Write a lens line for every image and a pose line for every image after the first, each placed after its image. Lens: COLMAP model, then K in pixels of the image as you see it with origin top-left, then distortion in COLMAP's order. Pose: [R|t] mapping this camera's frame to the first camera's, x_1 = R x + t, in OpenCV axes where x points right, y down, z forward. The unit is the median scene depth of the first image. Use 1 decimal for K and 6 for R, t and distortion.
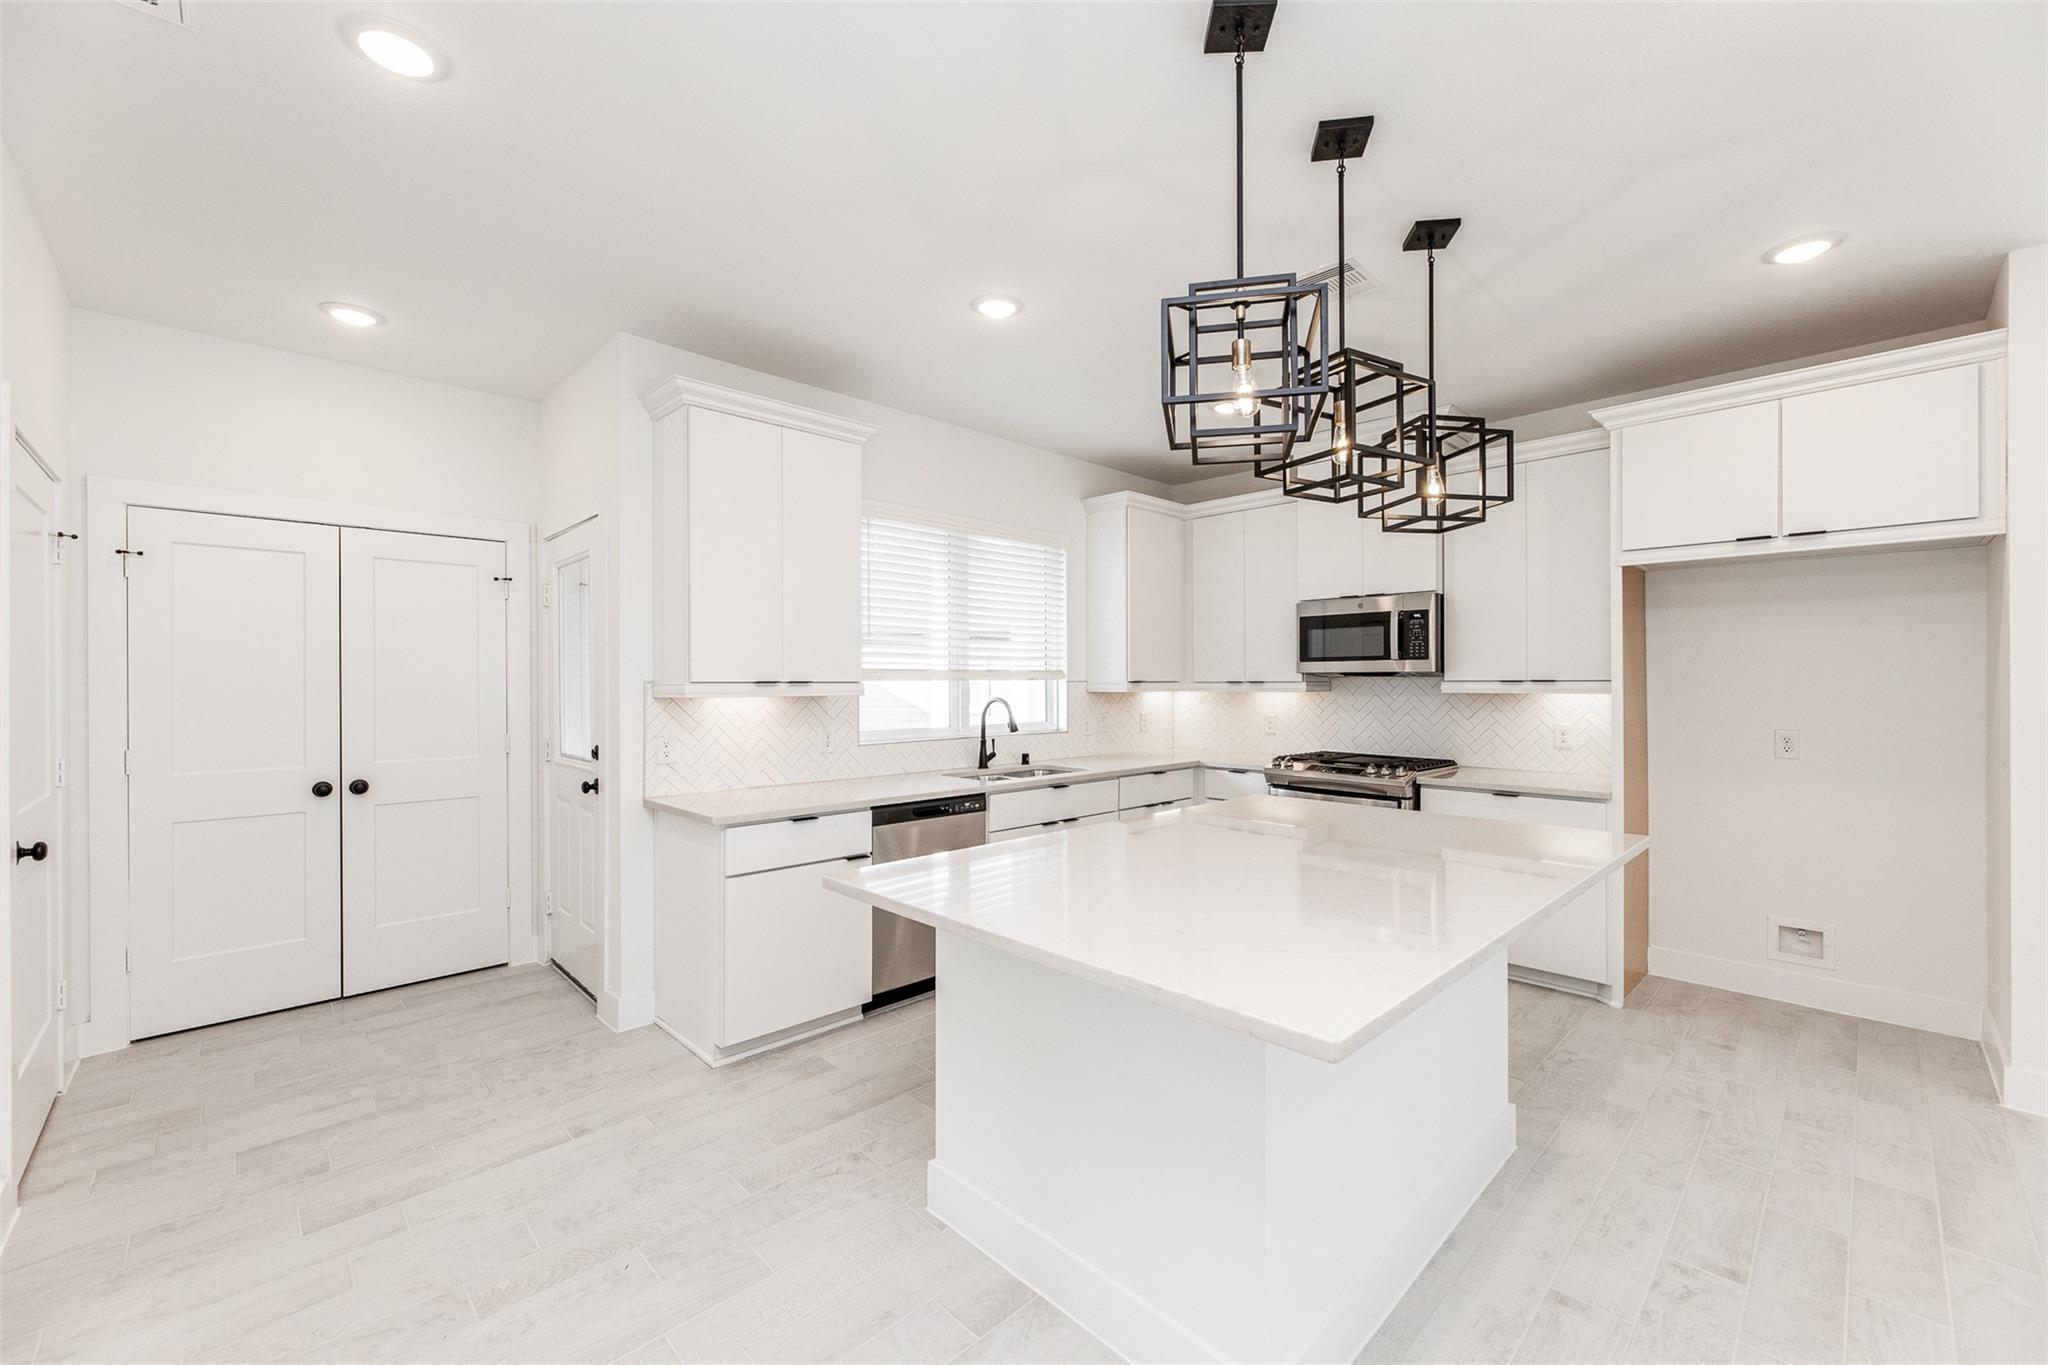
lens RADIAL K [[827.2, 0, 1031.4], [0, 827.2, 678.4], [0, 0, 1]] dist [-0.007031, 0.001053]
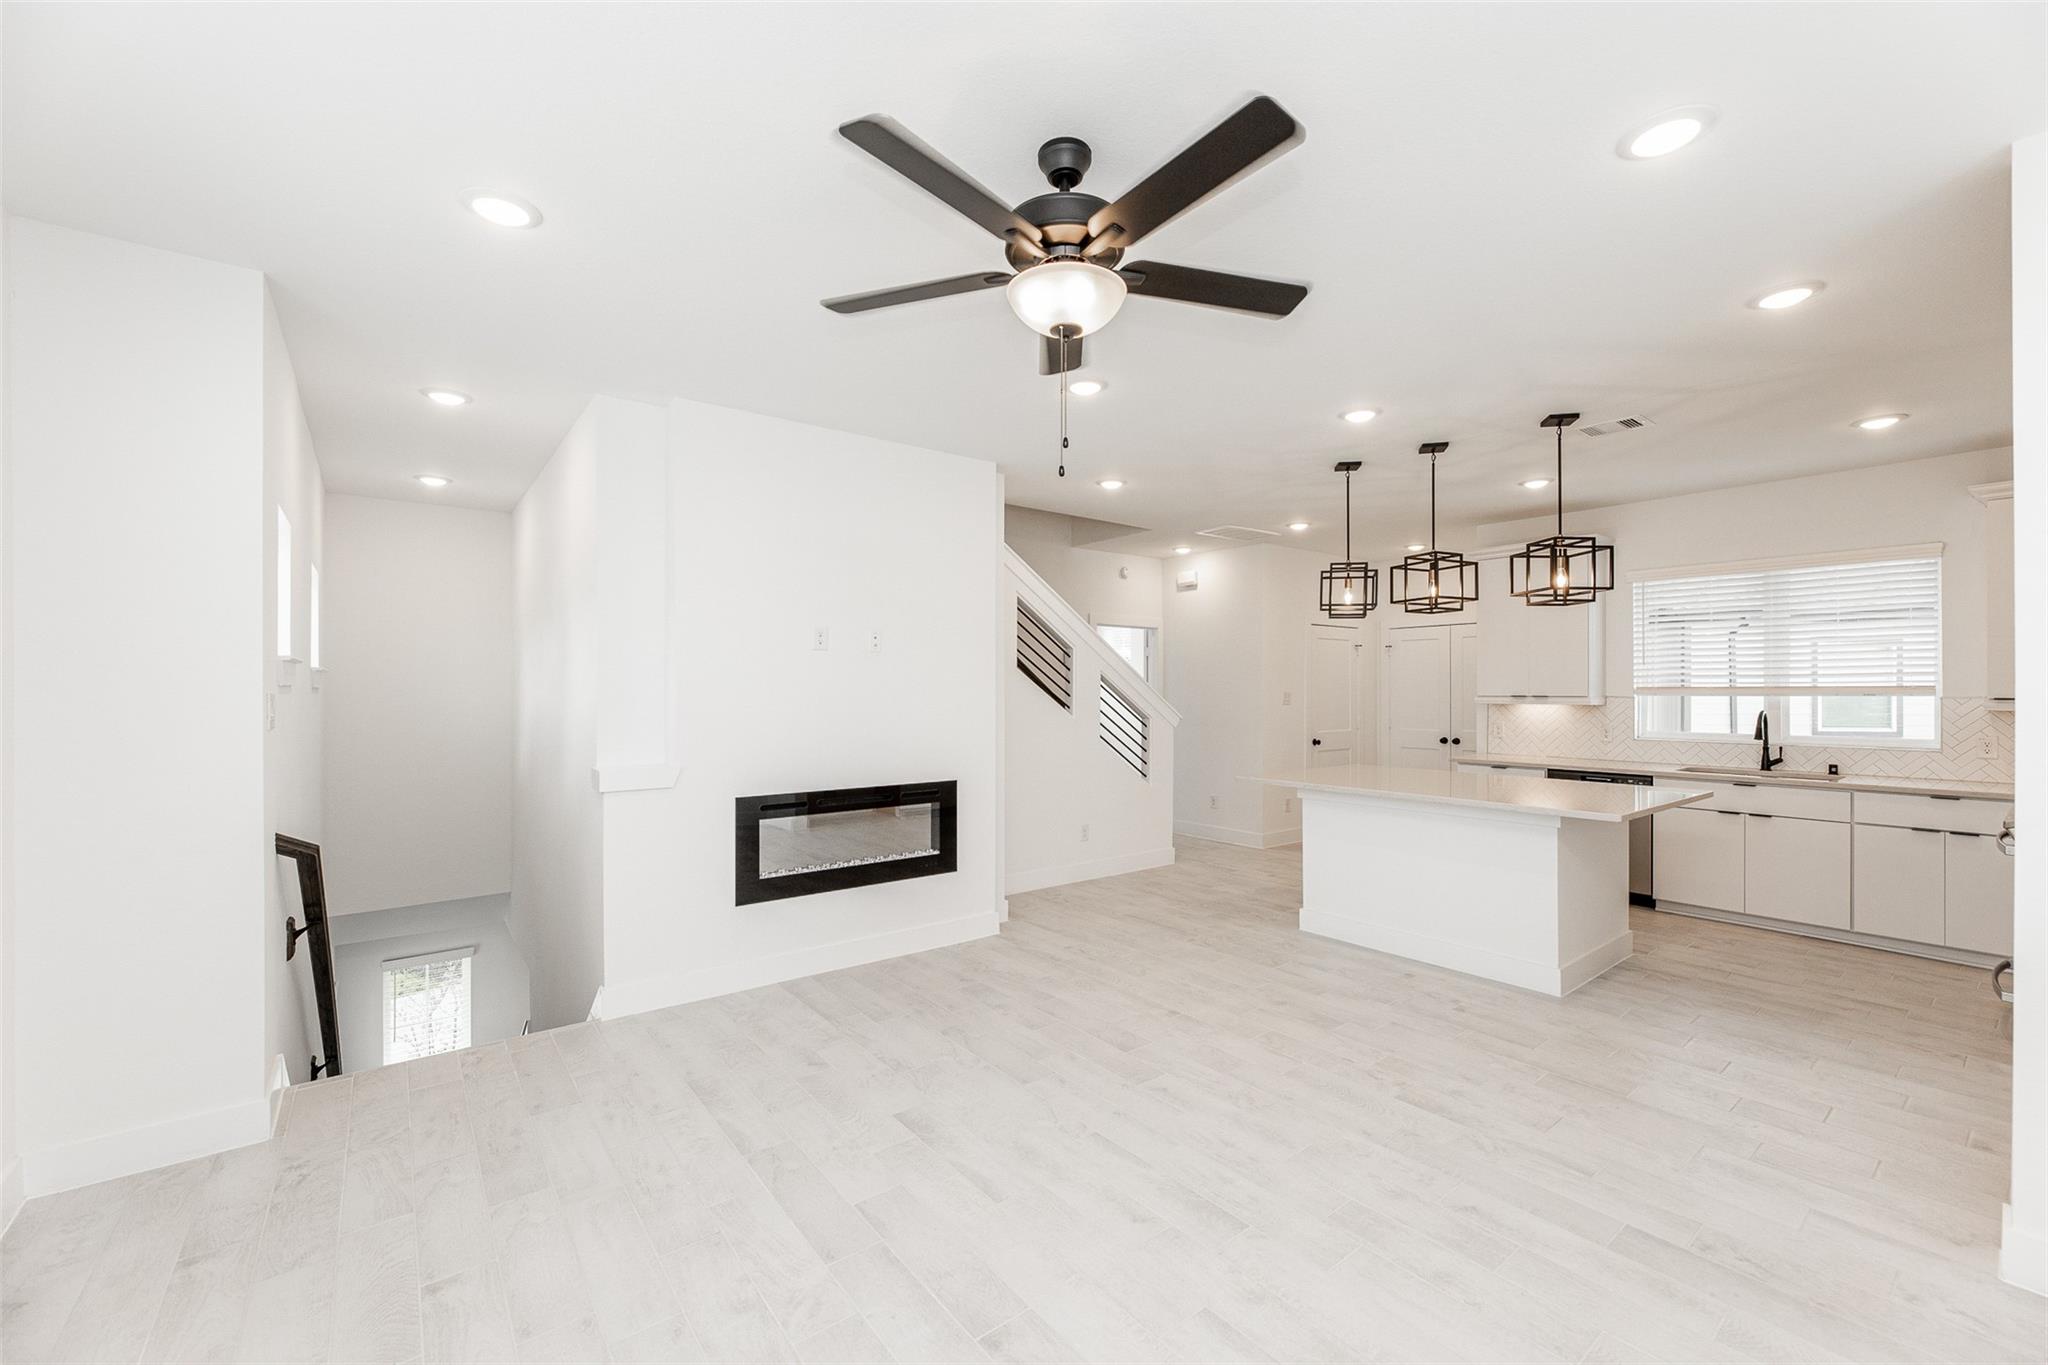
lens RADIAL K [[827.2, 0, 1031.2], [0, 827.2, 691.5], [0, 0, 1]] dist [-0.007031, 0.001053]
pose [[-0.119070, 0.004798, -0.992874, 1.421503], [0.007138, 0.999967, 0.003976, -0.018744], [0.992860, -0.006613, -0.119100, 0.114365]]
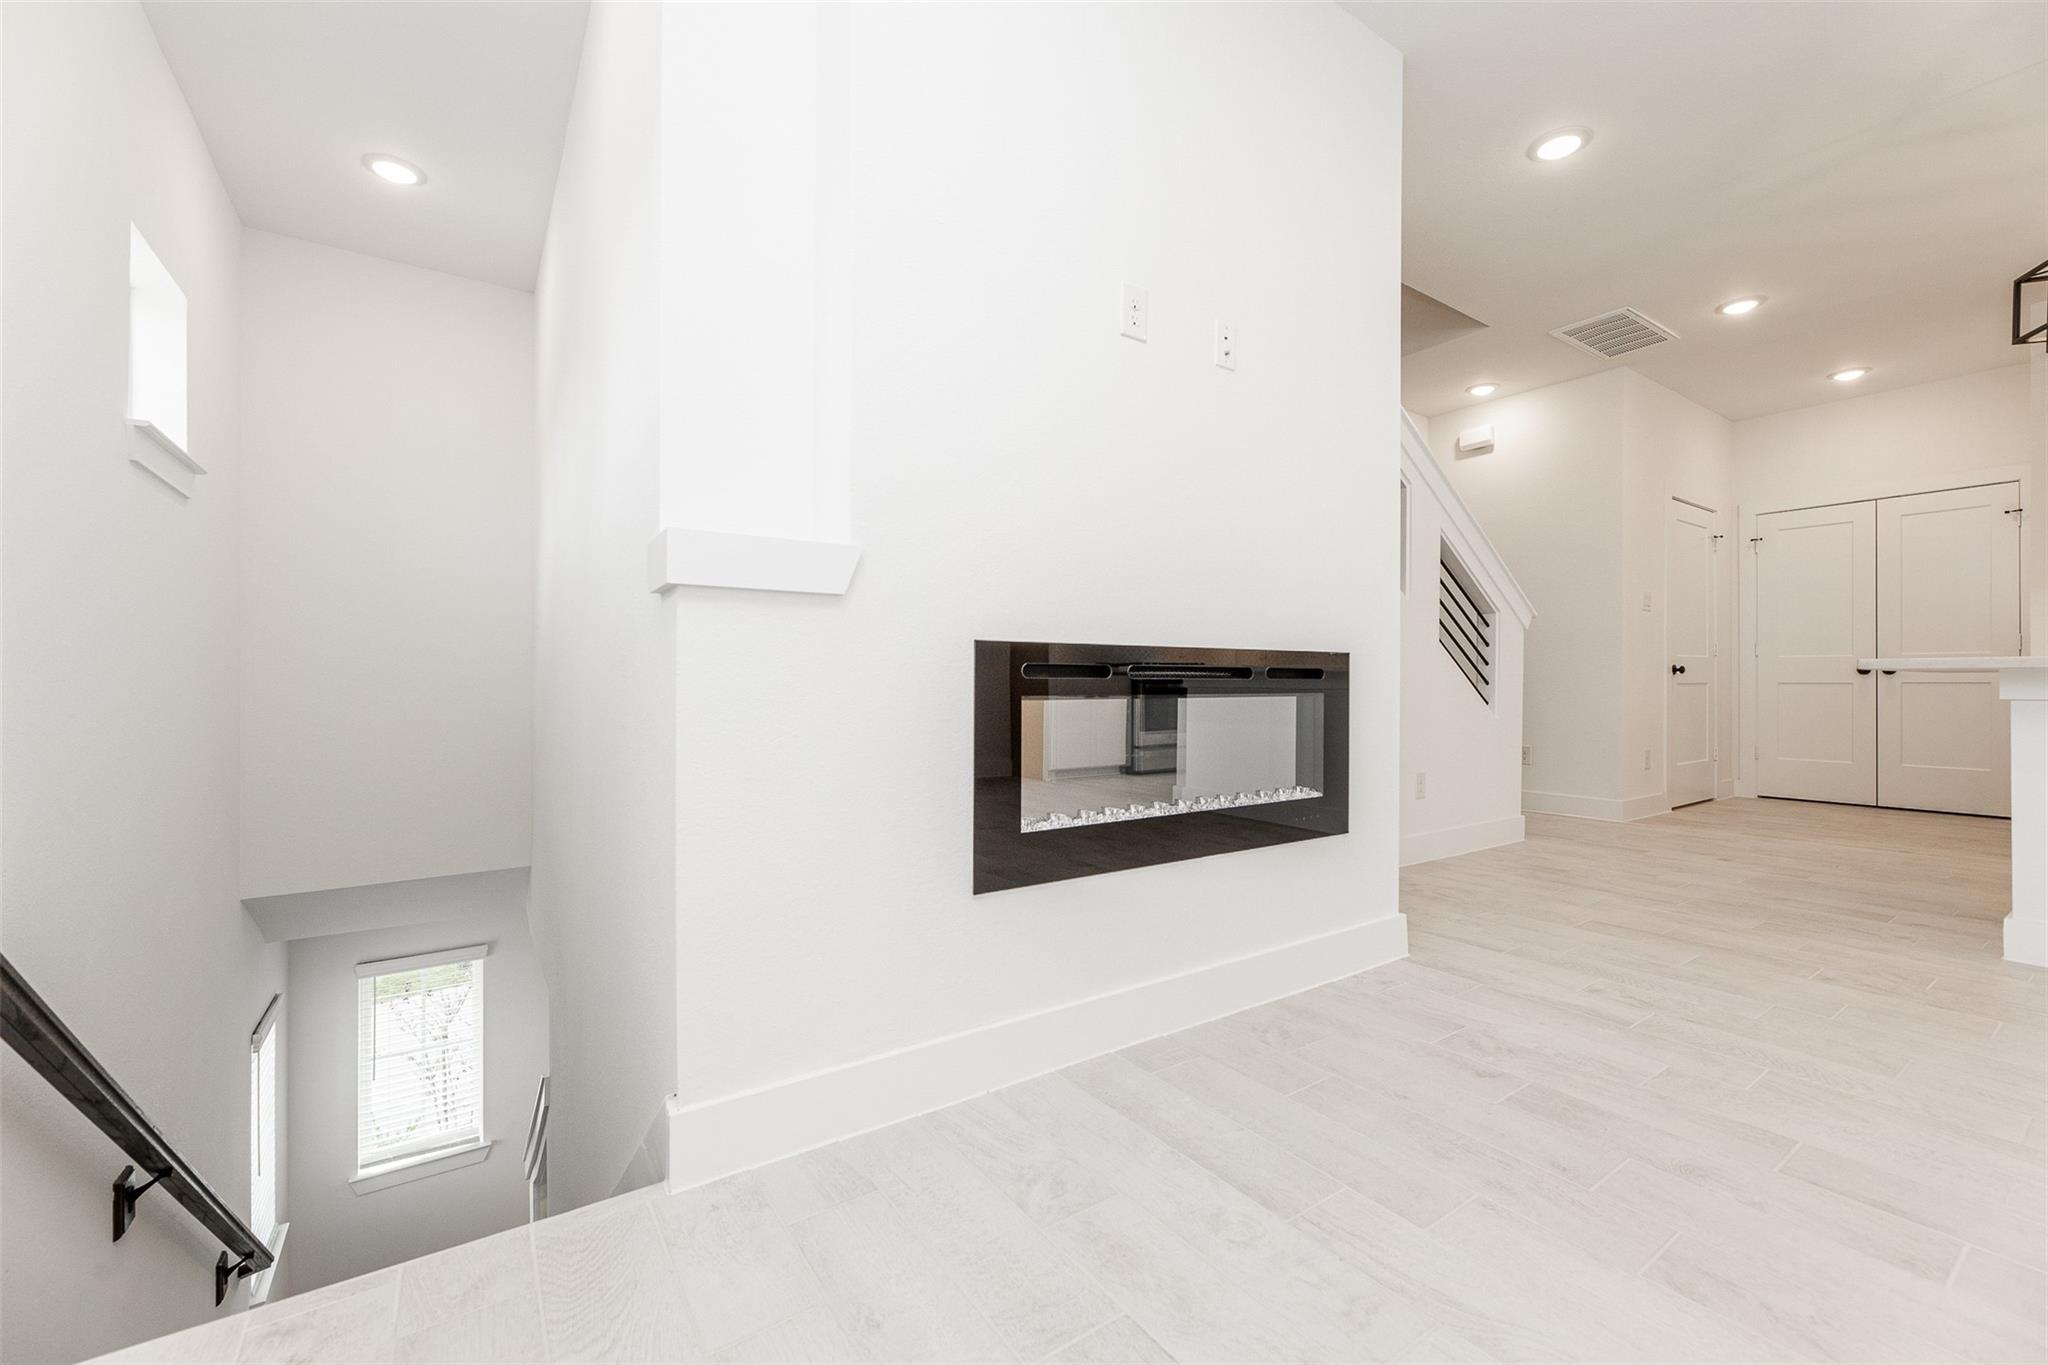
lens RADIAL K [[827.2, 0, 1029.6], [0, 827.2, 681.1], [0, 0, 1]] dist [-0.007031, 0.001053]
pose [[-0.176688, 0.001073, -0.984266, 0.876372], [0.003793, 0.999993, 0.000410, 0.135329], [0.984260, -0.003661, -0.176690, -0.265901]]
